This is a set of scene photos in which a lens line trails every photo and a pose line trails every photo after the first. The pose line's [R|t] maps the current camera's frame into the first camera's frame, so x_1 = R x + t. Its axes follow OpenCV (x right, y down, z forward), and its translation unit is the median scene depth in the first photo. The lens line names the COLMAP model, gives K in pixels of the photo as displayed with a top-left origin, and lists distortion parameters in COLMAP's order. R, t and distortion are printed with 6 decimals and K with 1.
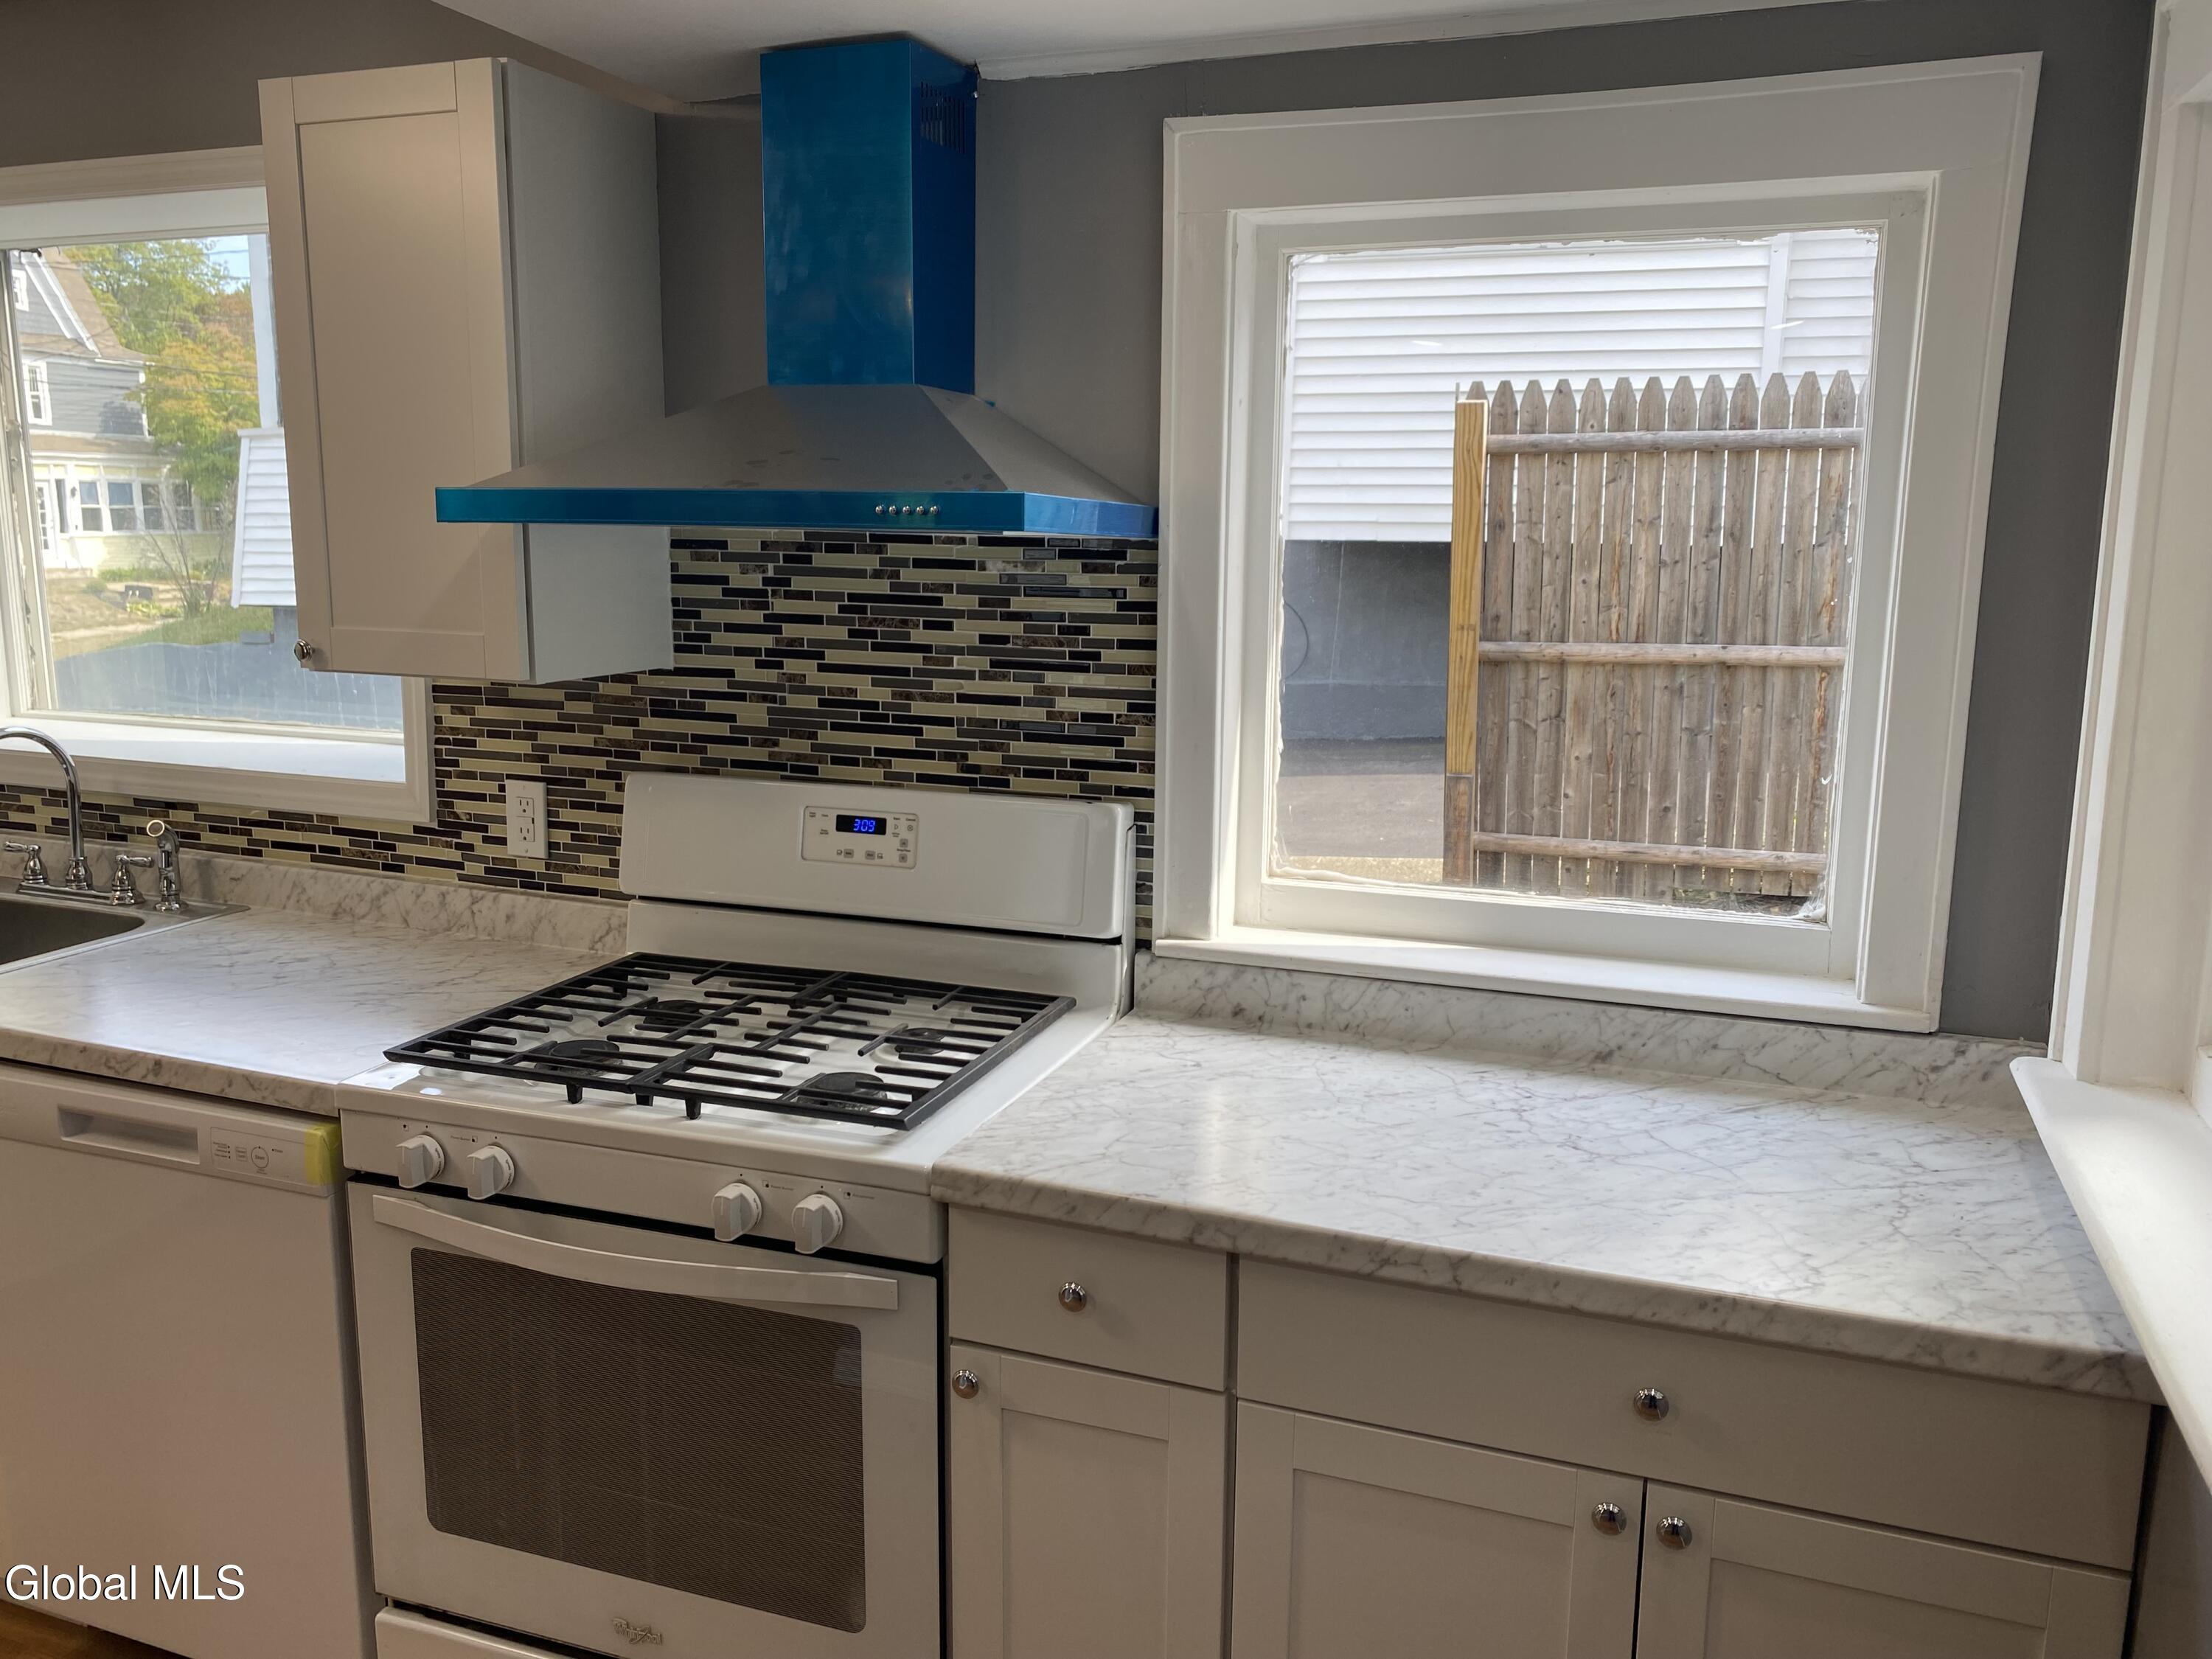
lens RADIAL K [[1694.8, 0, 1127.3], [0, 1694.8, 828.2], [0, 0, 1]] dist [0.018591, -0.035765]
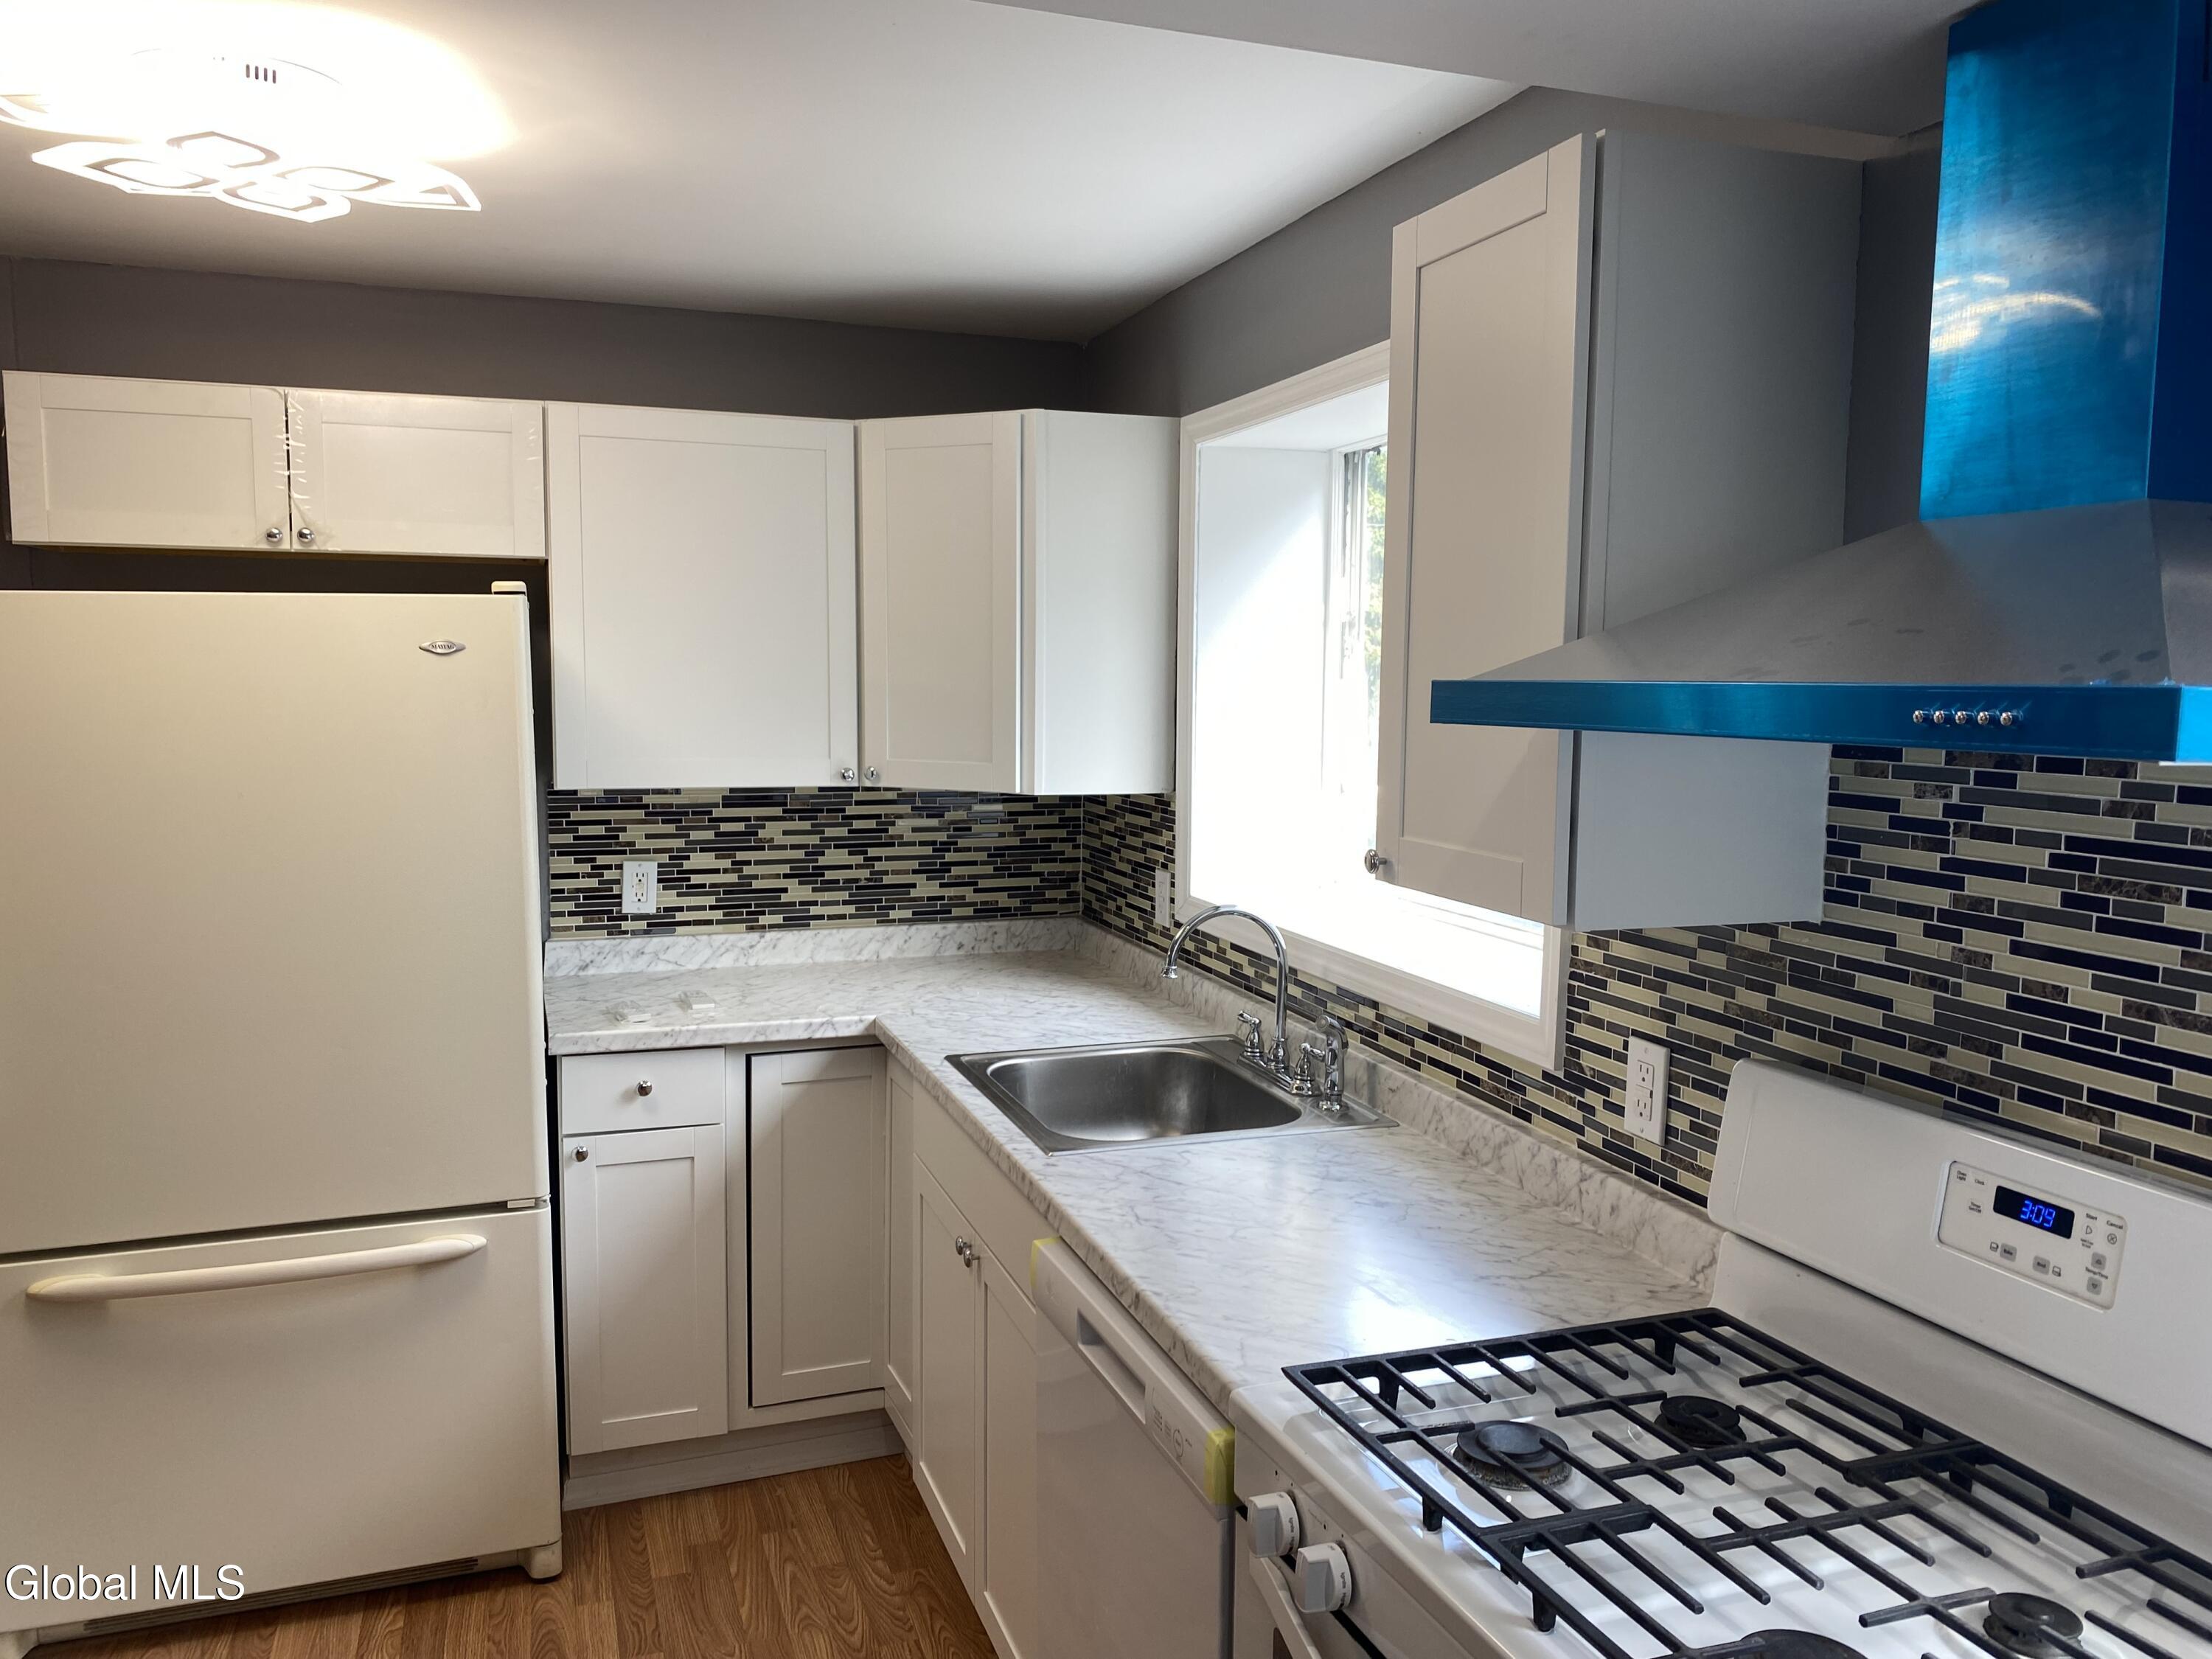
lens RADIAL K [[1694.8, 0, 1094.4], [0, 1694.8, 832.1], [0, 0, 1]] dist [0.018591, -0.035765]
pose [[0.624520, 0.066397, -0.778181, 0.095477], [-0.142379, 0.989362, -0.029849, -0.067667], [0.767921, 0.129438, 0.627330, 0.317049]]
